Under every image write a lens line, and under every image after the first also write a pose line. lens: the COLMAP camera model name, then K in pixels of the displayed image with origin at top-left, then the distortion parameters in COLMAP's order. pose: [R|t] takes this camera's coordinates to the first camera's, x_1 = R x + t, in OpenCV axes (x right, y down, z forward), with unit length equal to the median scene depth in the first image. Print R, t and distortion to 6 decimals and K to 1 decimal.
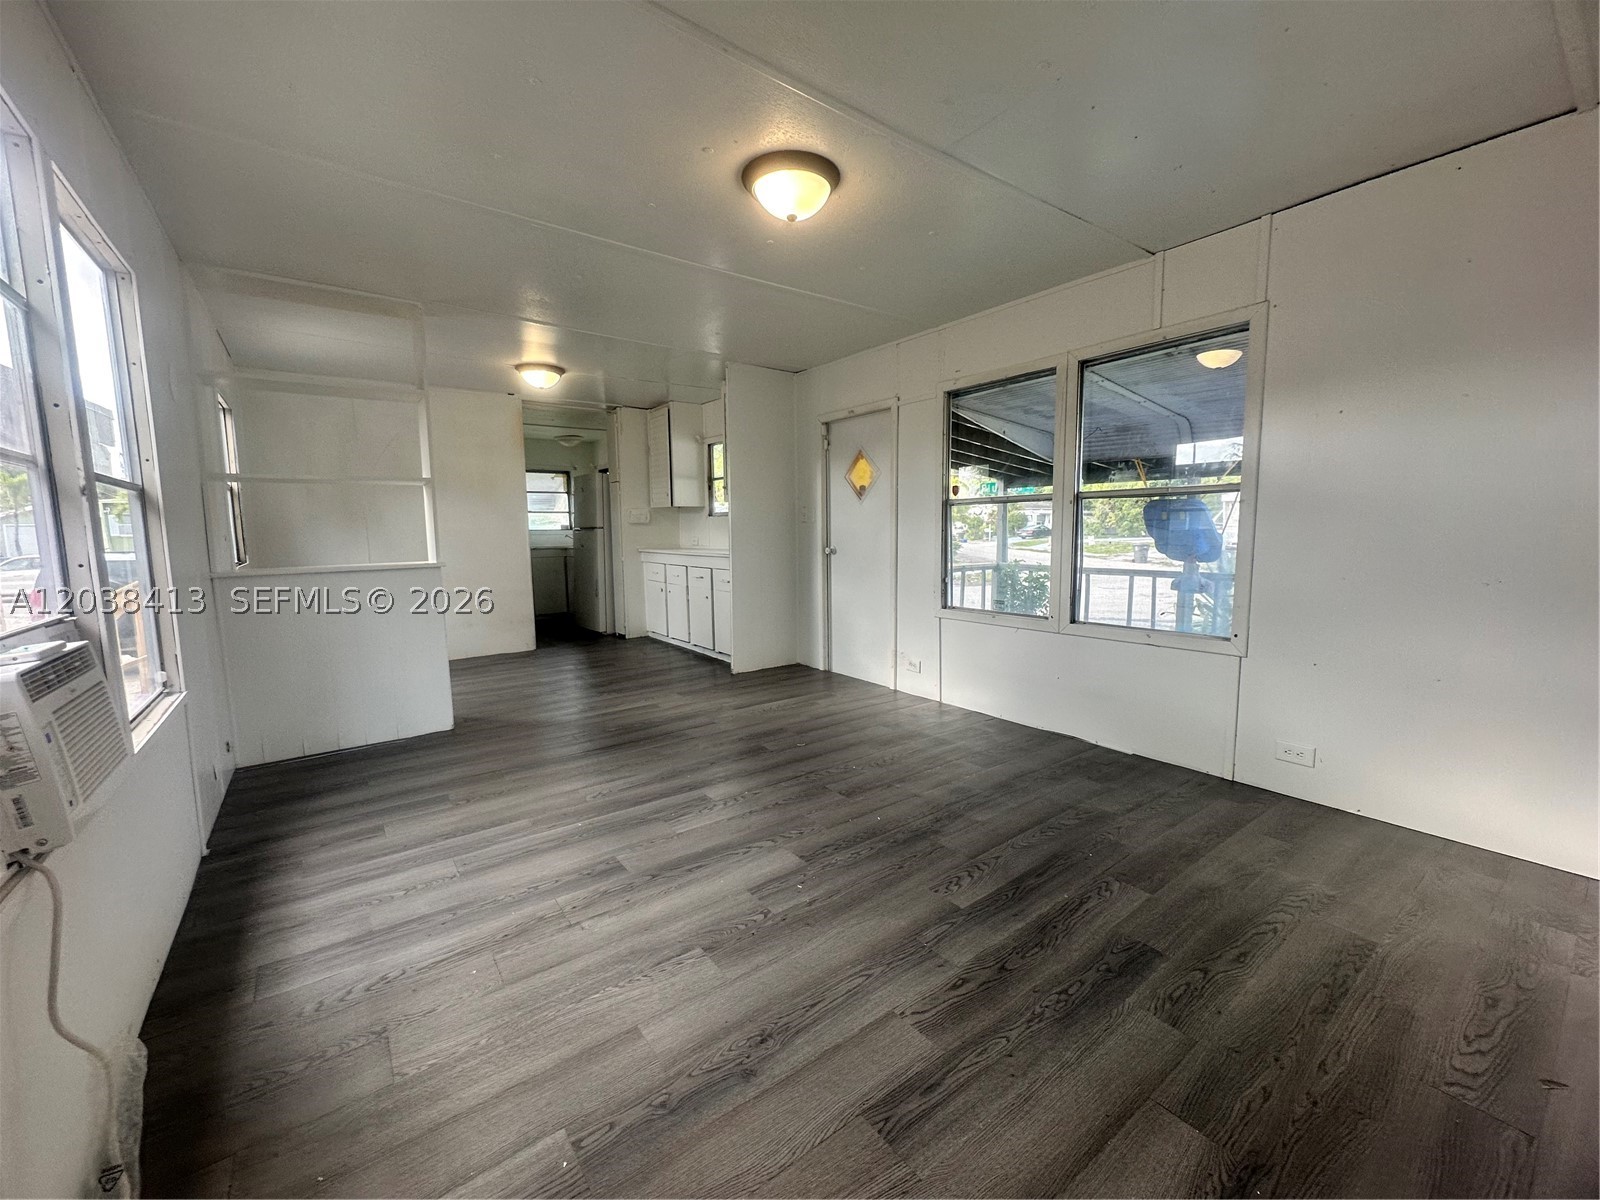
lens RADIAL K [[636.9, 0, 804.2], [0, 636.9, 599.7], [0, 0, 1]] dist [-0.003558, 0.000295]
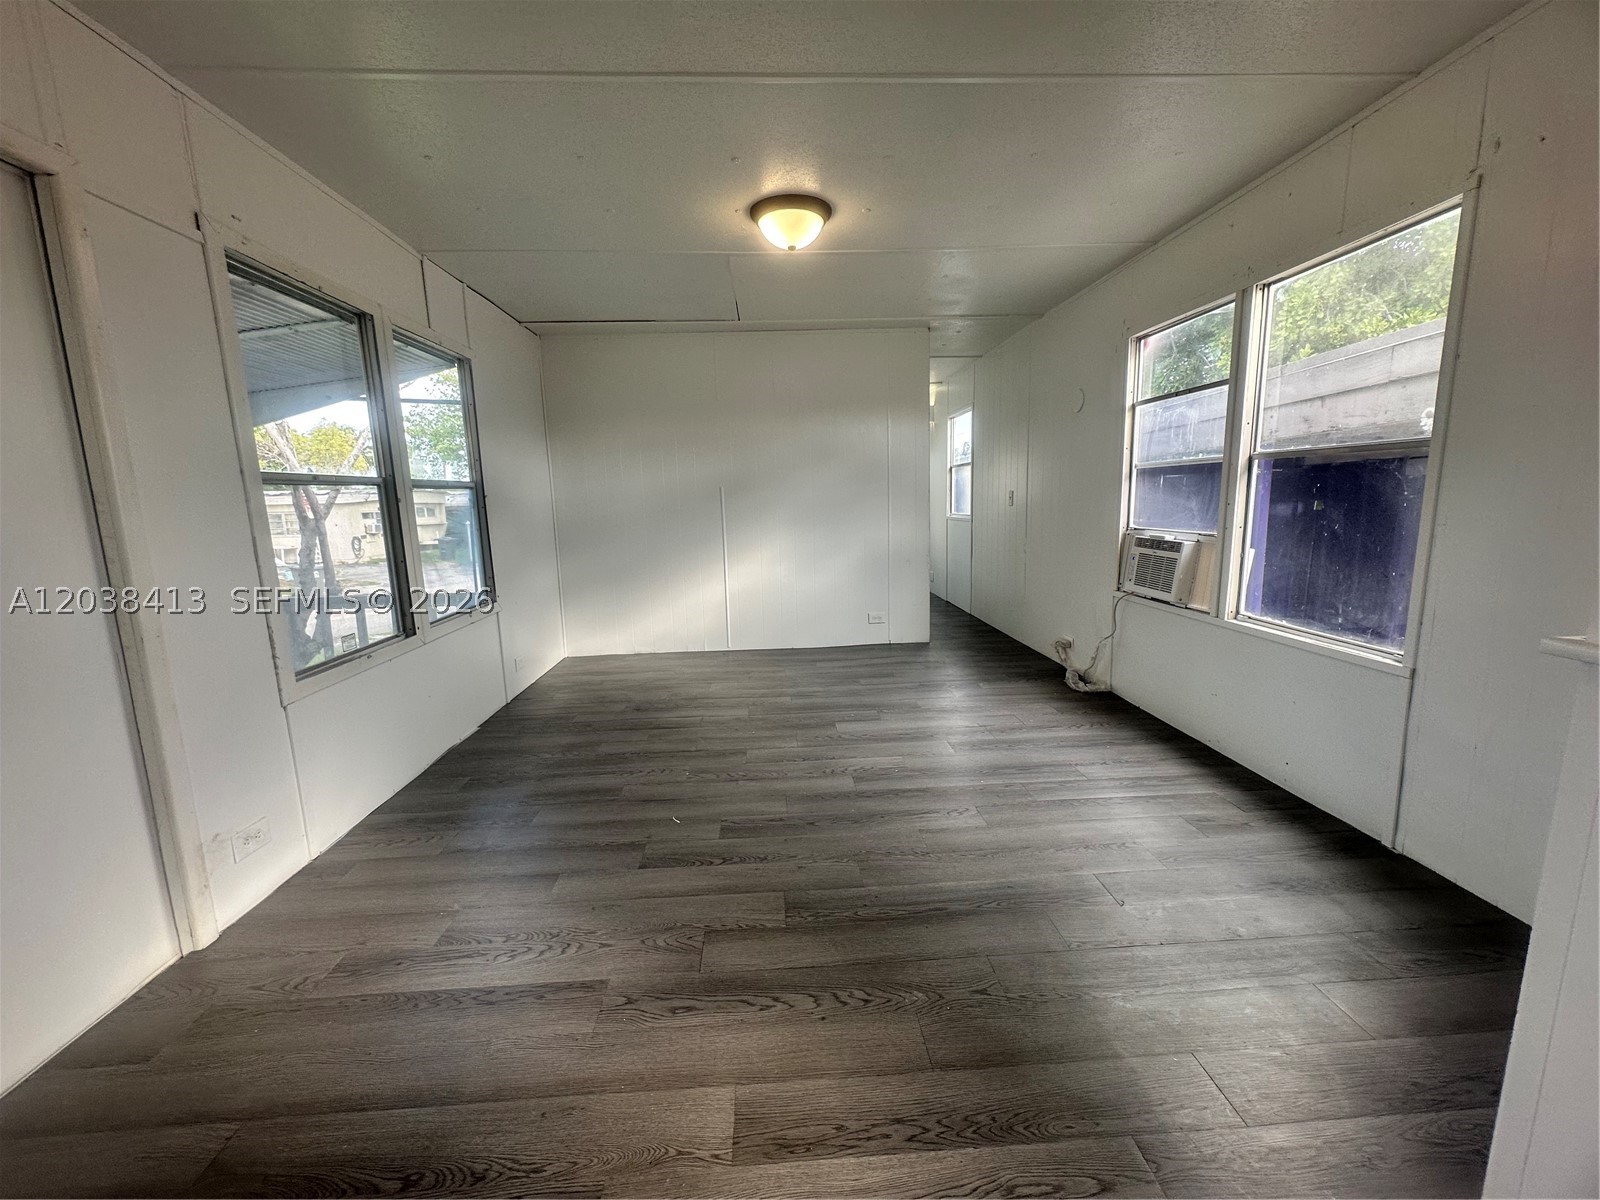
lens RADIAL K [[636.9, 0, 805.2], [0, 636.9, 595.4], [0, 0, 1]] dist [-0.003558, 0.000295]
pose [[-0.833104, -0.053290, 0.550543, -0.626969], [0.095159, 0.966698, 0.237571, -0.209100], [-0.544869, 0.250310, -0.800289, 1.794321]]
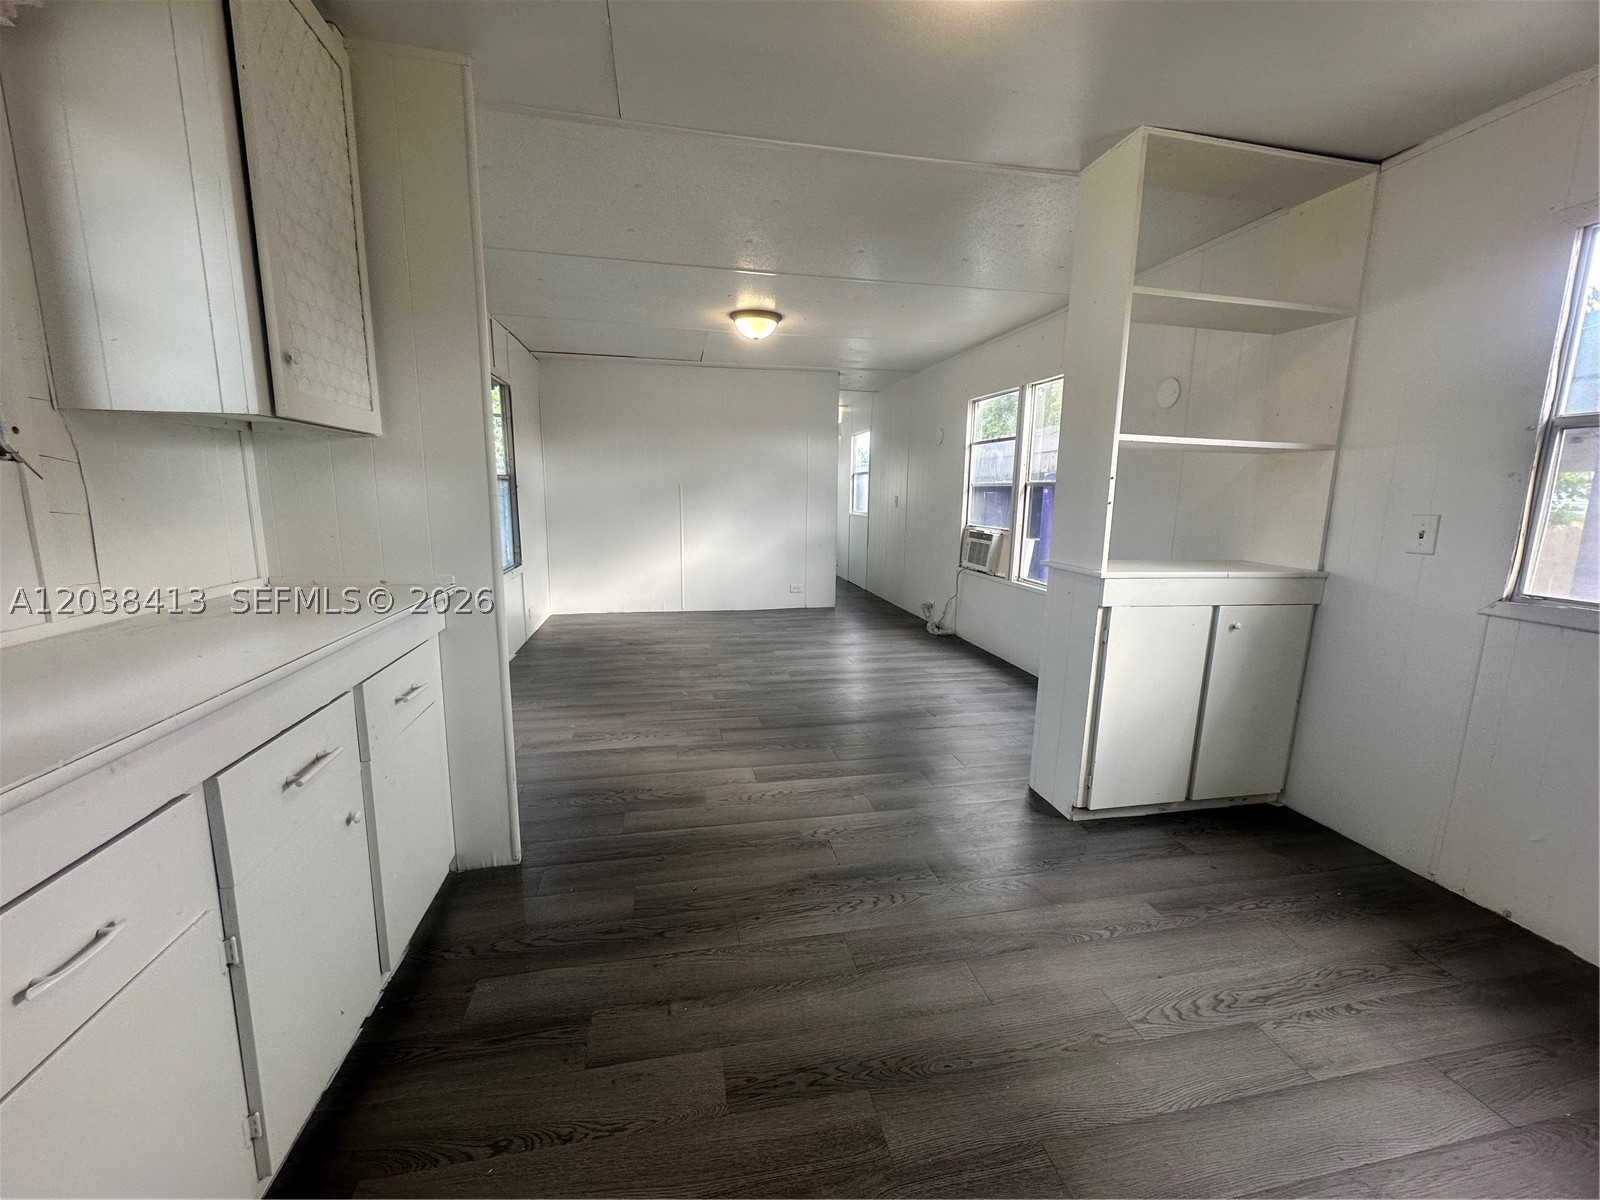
lens RADIAL K [[636.9, 0, 812.6], [0, 636.9, 595.2], [0, 0, 1]] dist [-0.003558, 0.000295]
pose [[-0.910149, -0.071607, 0.408046, -0.847872], [0.040179, 0.965049, 0.258972, -0.293415], [-0.412329, 0.252098, -0.875461, 2.355534]]
